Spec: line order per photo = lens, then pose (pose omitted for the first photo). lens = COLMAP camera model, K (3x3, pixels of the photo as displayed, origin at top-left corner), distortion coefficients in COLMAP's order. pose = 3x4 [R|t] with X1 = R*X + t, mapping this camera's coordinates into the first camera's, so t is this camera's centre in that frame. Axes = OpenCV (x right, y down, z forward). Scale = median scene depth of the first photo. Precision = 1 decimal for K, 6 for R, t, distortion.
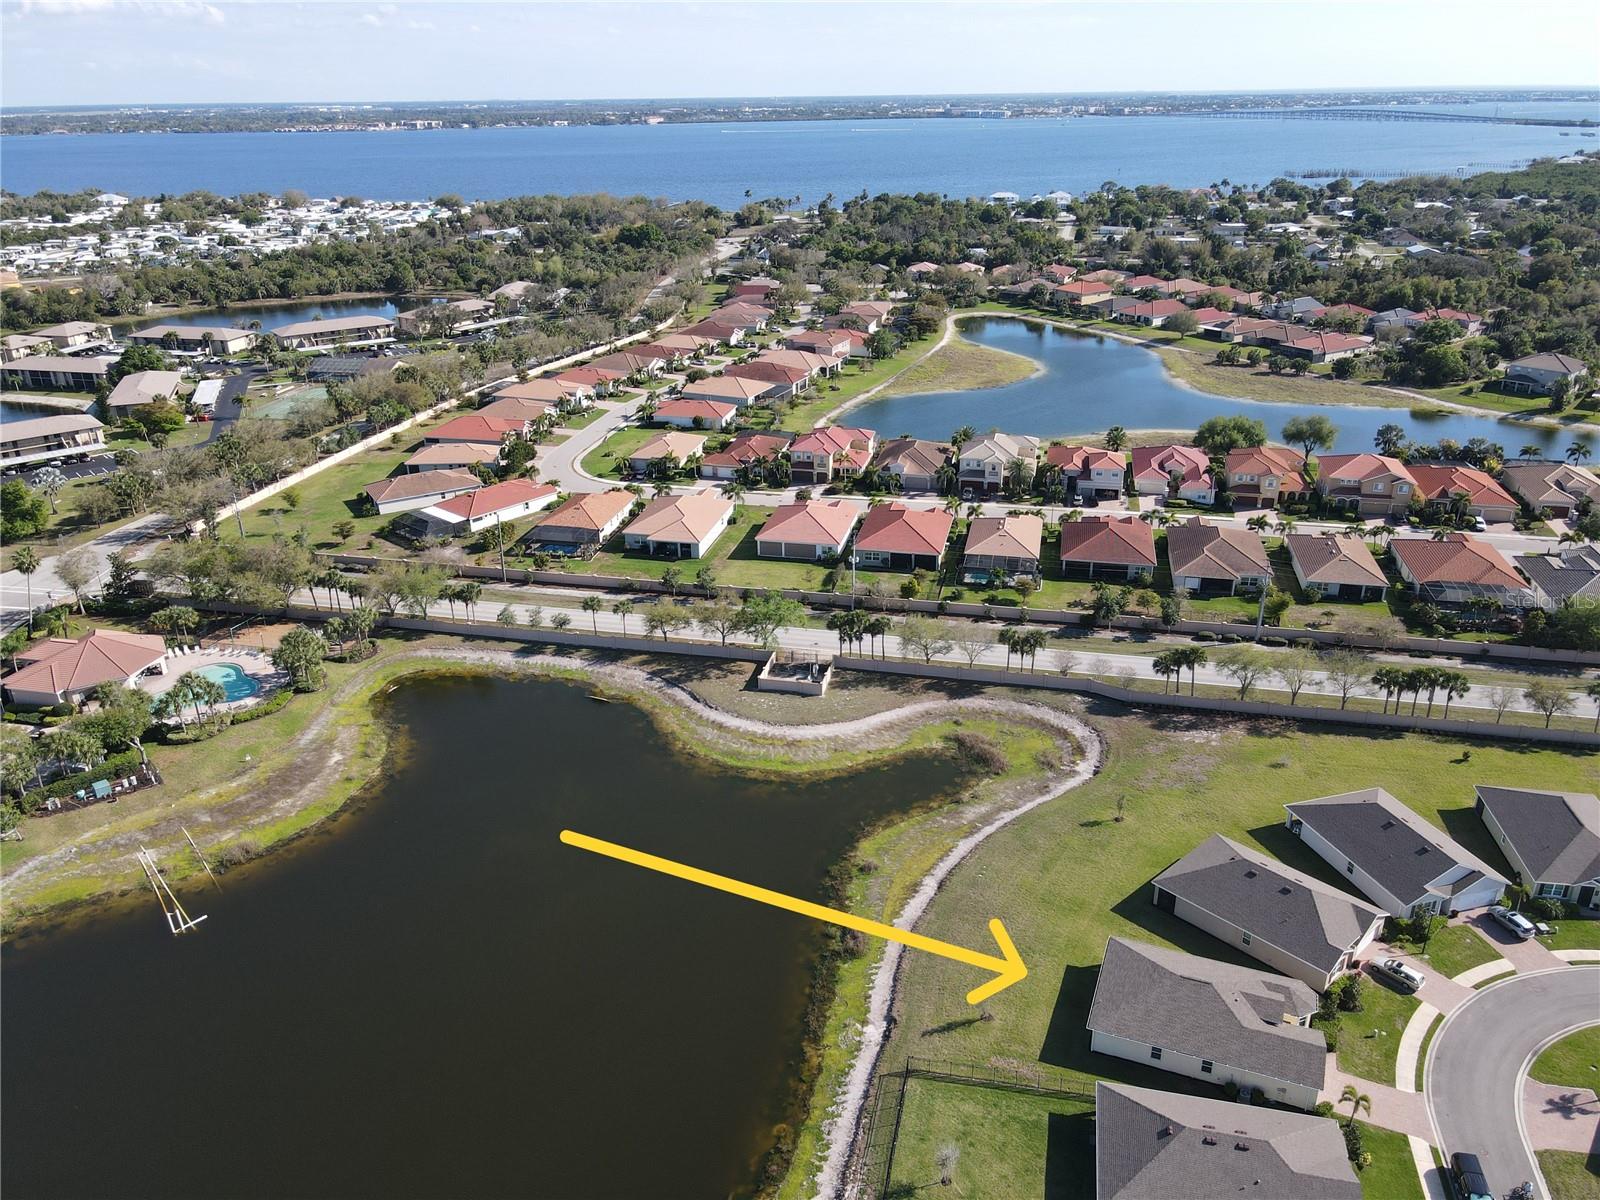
lens RADIAL K [[1163.6, 0, 800.0], [0, 1163.6, 600.0], [0, 0, 1]] dist [0.014752, 0.010024]
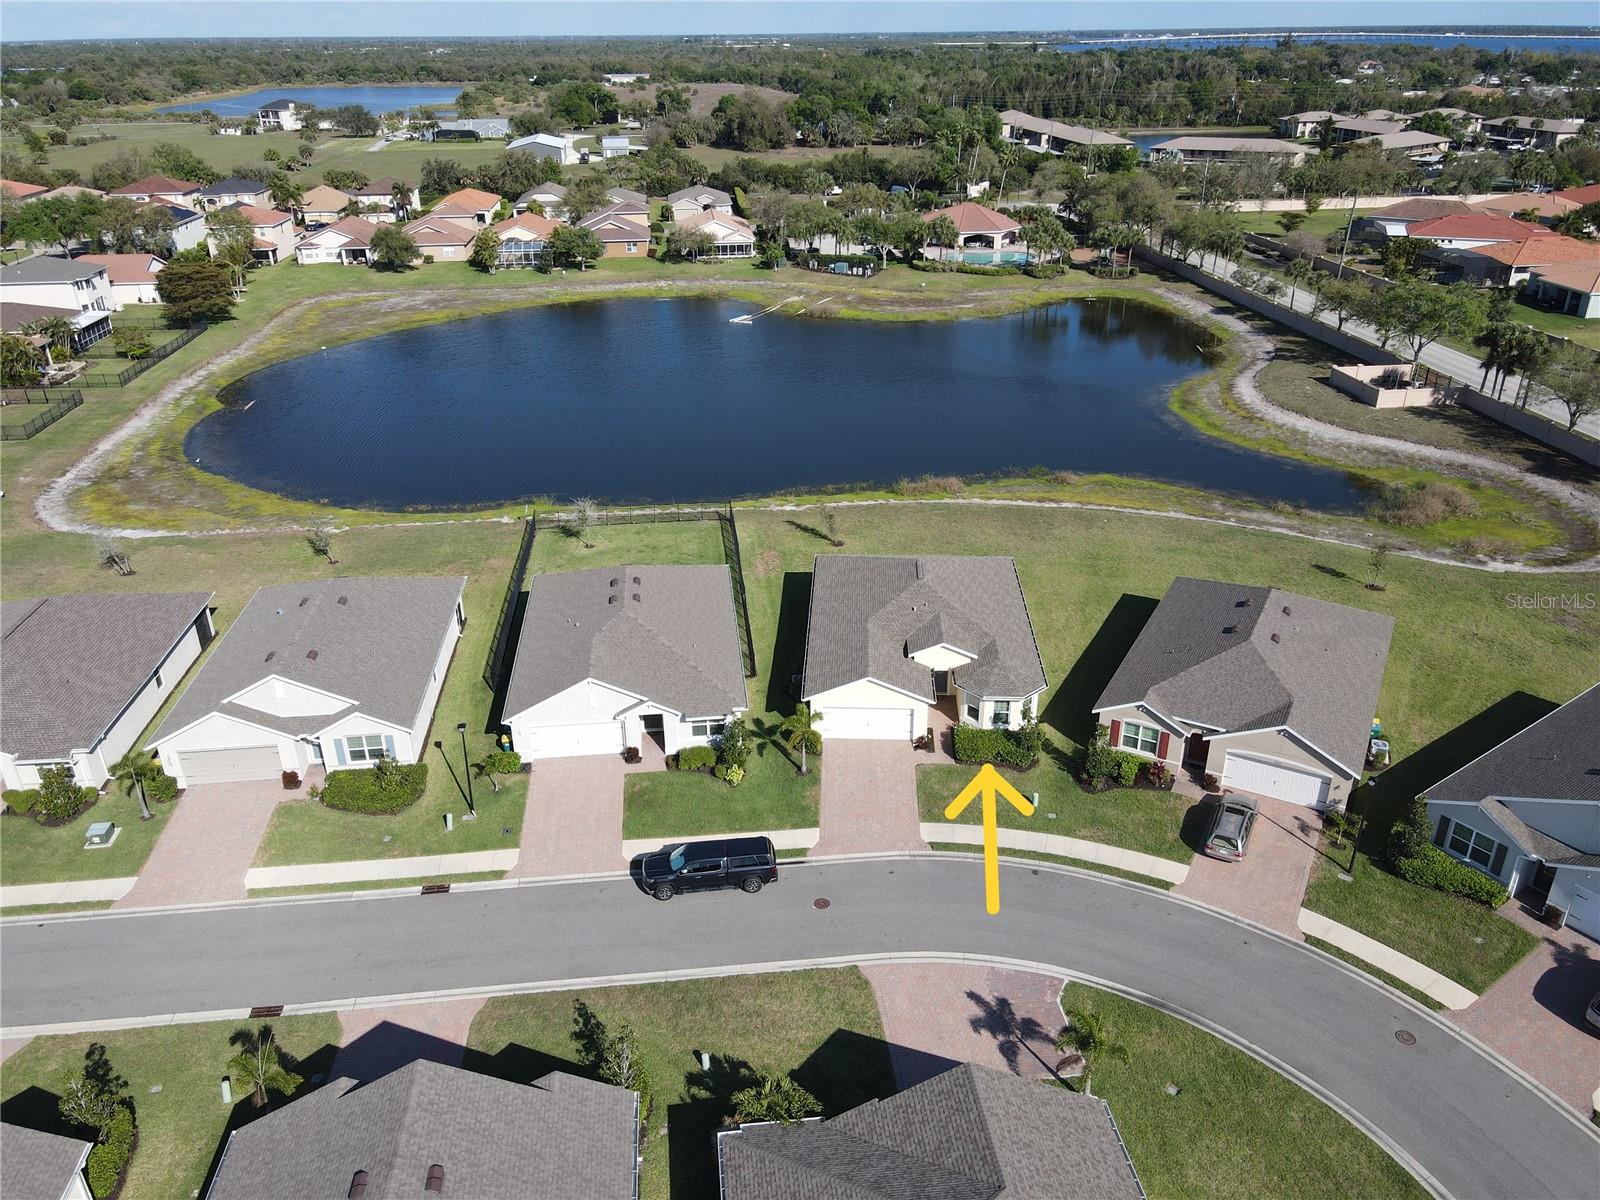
lens RADIAL K [[1163.6, 0, 800.0], [0, 1163.6, 600.0], [0, 0, 1]] dist [0.014752, 0.010024]
pose [[0.331588, 0.424444, -0.842554, 0.595490], [-0.372538, 0.879411, 0.296398, 0.113168], [0.866756, 0.215601, 0.449723, 0.432409]]
